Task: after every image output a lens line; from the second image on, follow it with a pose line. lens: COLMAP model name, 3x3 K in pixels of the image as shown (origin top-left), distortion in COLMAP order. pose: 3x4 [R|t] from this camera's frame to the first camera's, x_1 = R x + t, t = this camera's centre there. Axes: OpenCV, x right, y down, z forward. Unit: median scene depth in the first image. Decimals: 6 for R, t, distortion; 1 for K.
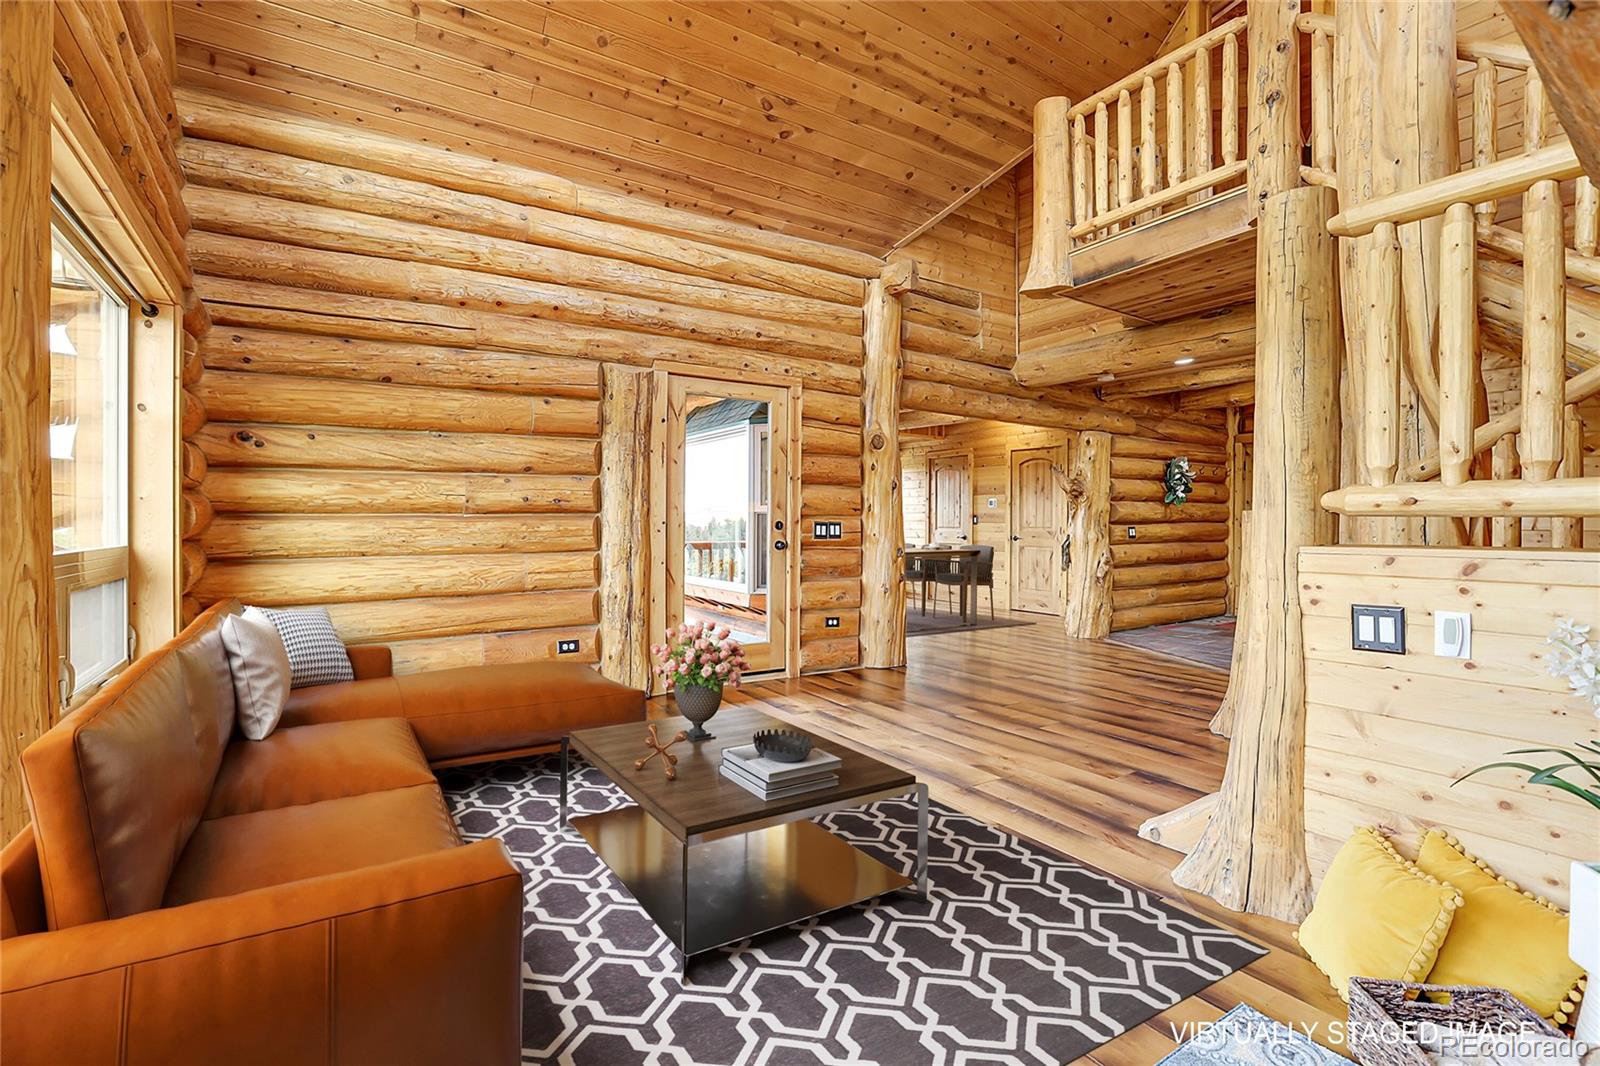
lens RADIAL K [[738.4, 0, 809.8], [0, 738.4, 524.4], [0, 0, 1]] dist [-0.052617, 0.019470]
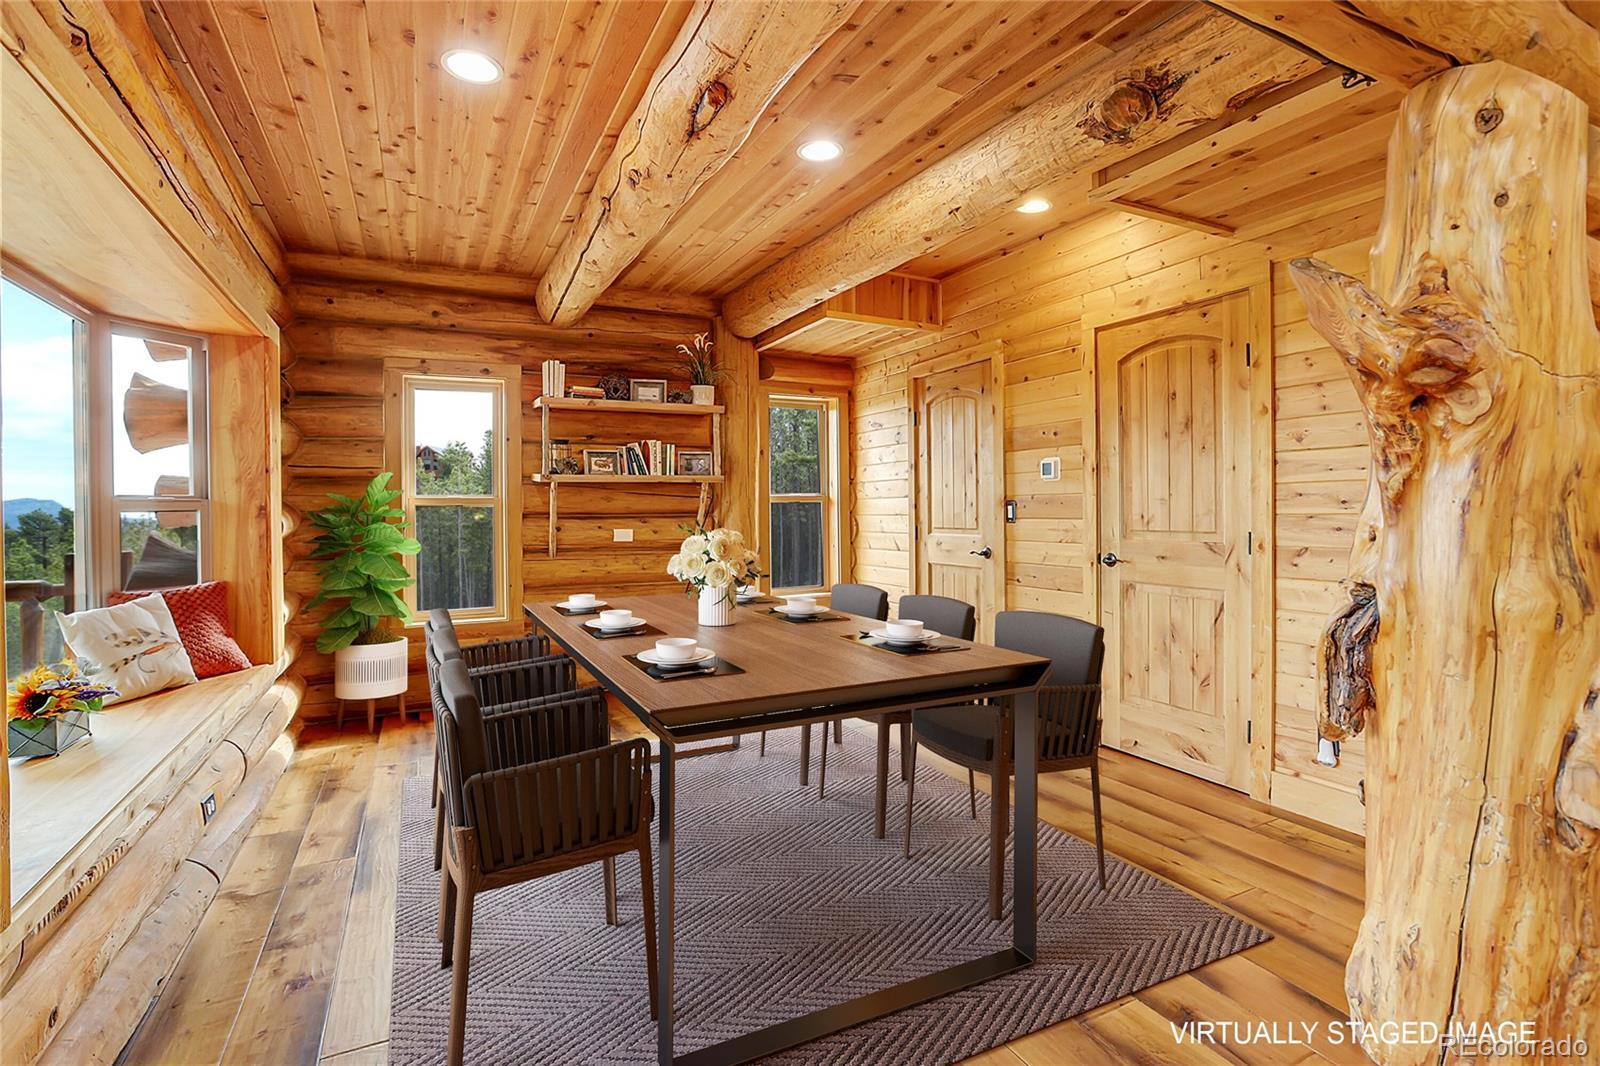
lens RADIAL K [[759.2, 0, 802.0], [0, 759.2, 515.8], [0, 0, 1]] dist [-0.078777, 0.023052]
pose [[0.993616, -0.014496, -0.111880, 0.211219], [0.014984, 0.999882, 0.003520, -0.009073], [0.111816, -0.005174, 0.993715, 0.766322]]
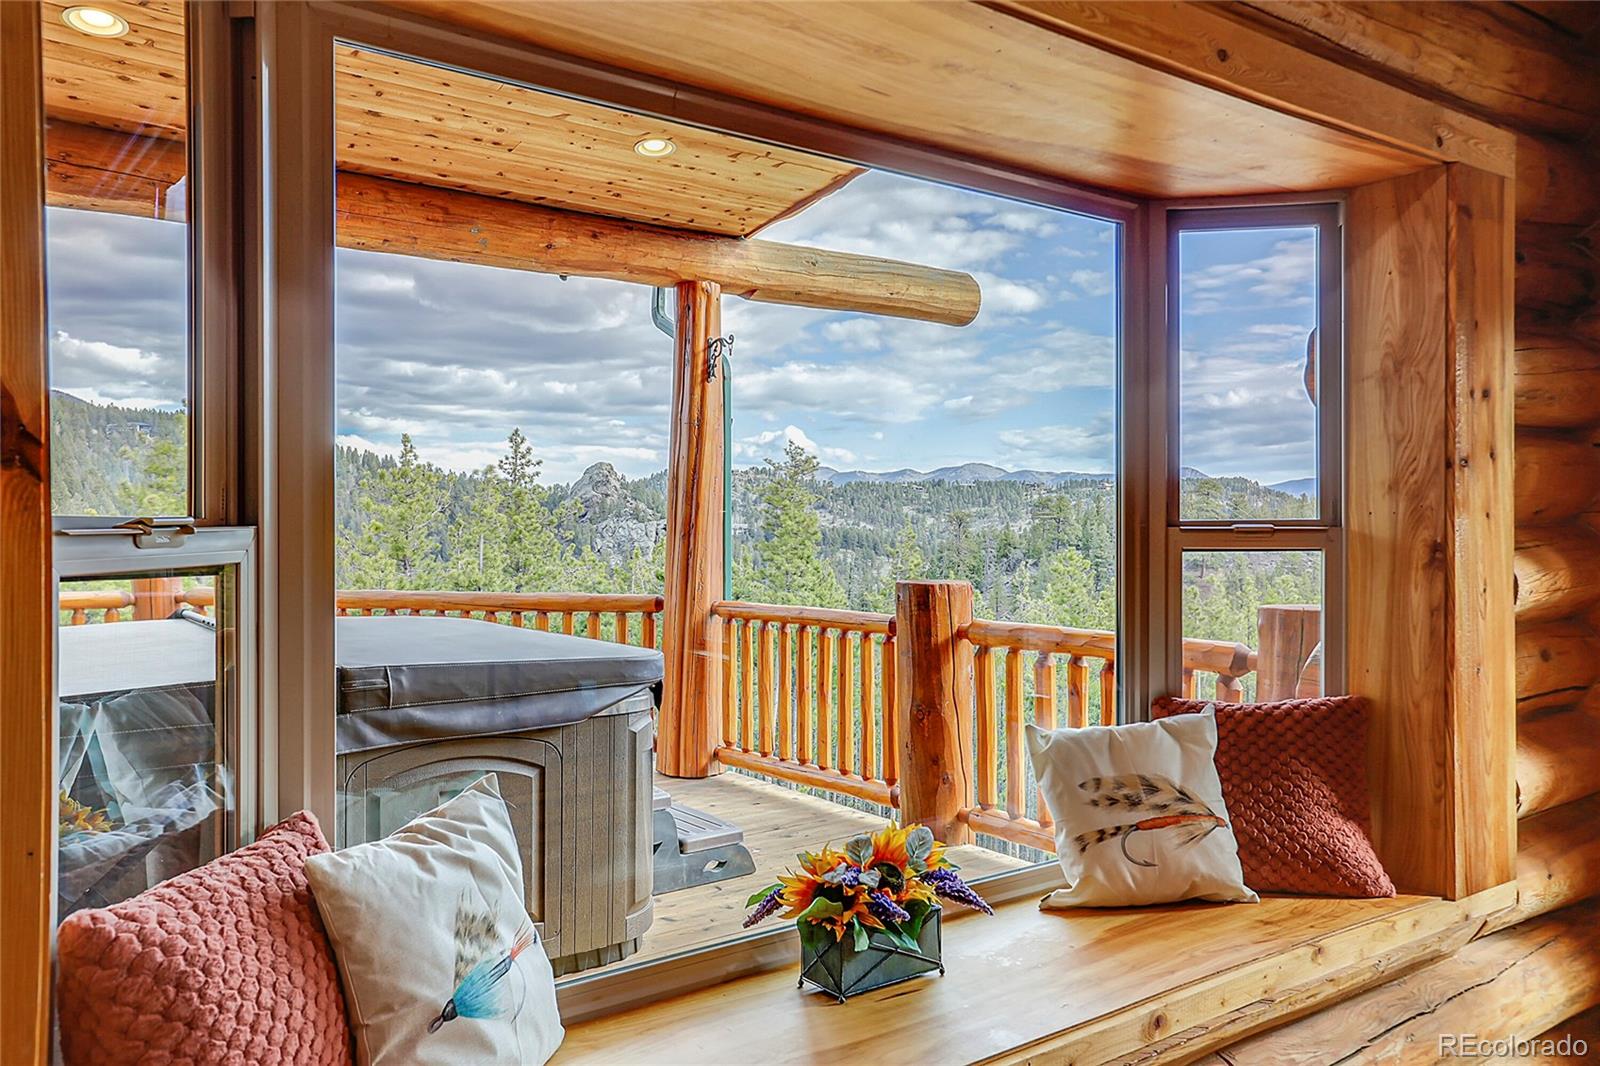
lens RADIAL K [[1204.7, 0, 823.5], [0, 1204.7, 525.9], [0, 0, 1]] dist [-0.039761, 0.093452]
pose [[0.073962, 0.000282, -0.997261, 0.152180], [-0.004801, 0.999988, -0.000073, -0.022027], [0.997250, 0.004793, 0.073962, 0.976172]]
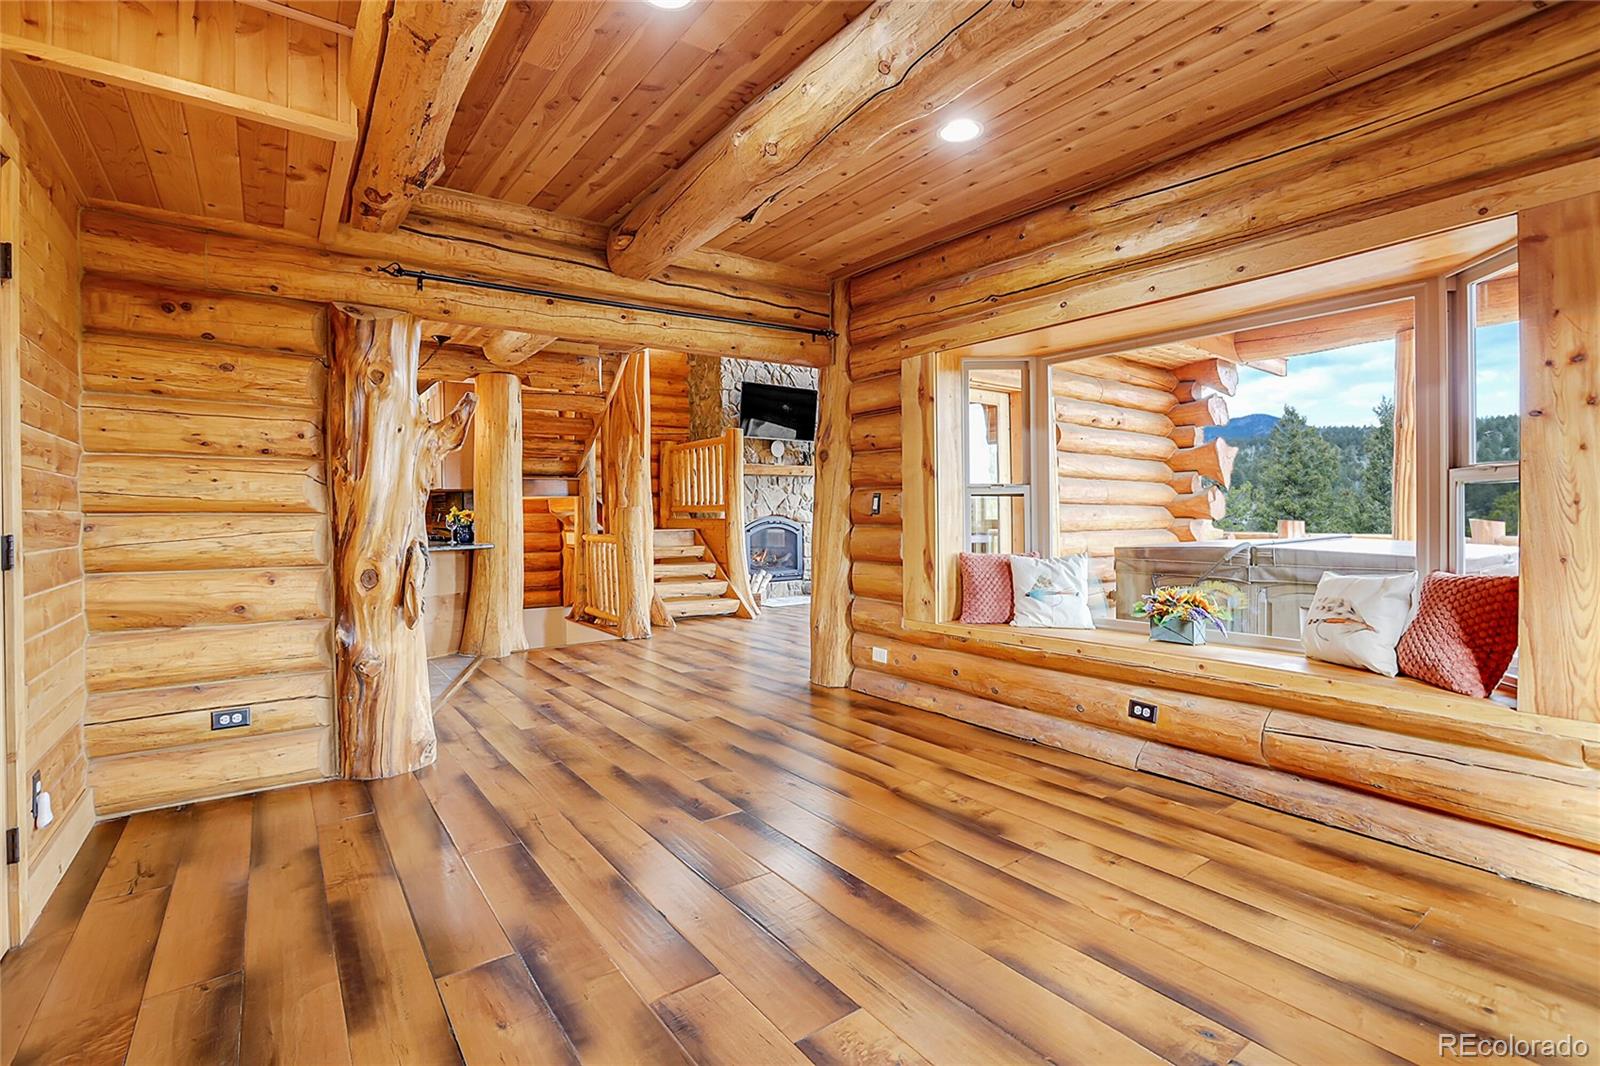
lens RADIAL K [[759.2, 0, 802.0], [0, 759.2, 515.8], [0, 0, 1]] dist [-0.078777, 0.023052]
pose [[-0.999173, 0.002843, -0.040573, 0.131860], [0.002622, 0.999981, 0.005502, -0.002374], [0.040588, 0.005391, -0.999161, 1.455126]]
